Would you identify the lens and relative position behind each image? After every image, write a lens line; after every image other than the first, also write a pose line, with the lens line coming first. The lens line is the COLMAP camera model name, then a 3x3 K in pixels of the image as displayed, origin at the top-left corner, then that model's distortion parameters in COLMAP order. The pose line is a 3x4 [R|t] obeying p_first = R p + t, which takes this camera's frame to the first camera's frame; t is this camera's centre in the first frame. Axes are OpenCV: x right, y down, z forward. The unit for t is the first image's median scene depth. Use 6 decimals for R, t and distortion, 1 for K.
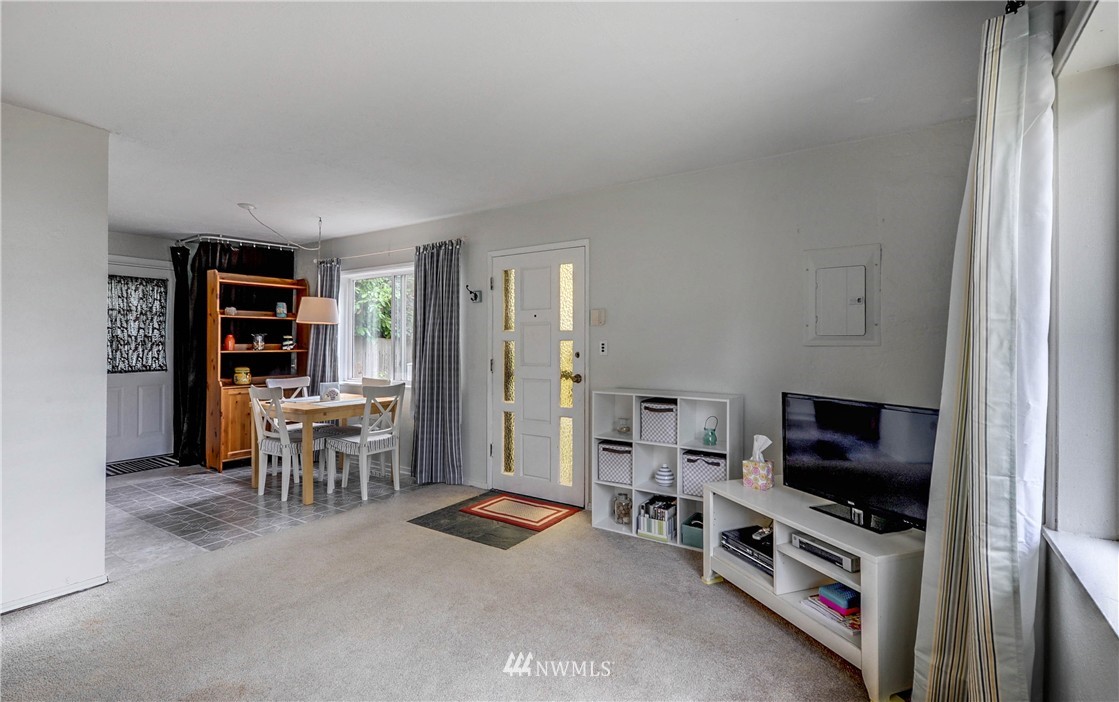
lens RADIAL K [[561.3, 0, 561.1], [0, 561.3, 346.0], [0, 0, 1]] dist [0.000451, -0.000933]
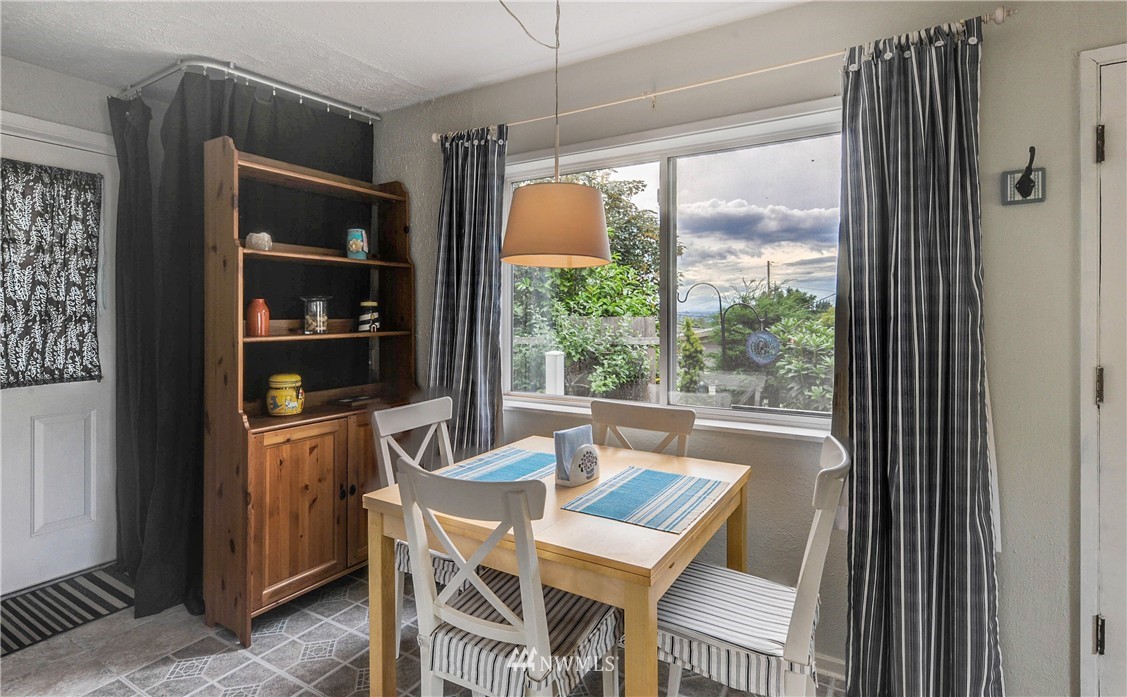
lens RADIAL K [[568.4, 0, 521.5], [0, 568.4, 319.7], [0, 0, 1]] dist [0.000837, 0.002041]
pose [[0.998971, -0.000352, 0.045345, -0.399880], [0.000036, 0.999976, 0.006975, -0.006667], [-0.045347, -0.006966, 0.998947, 0.548452]]
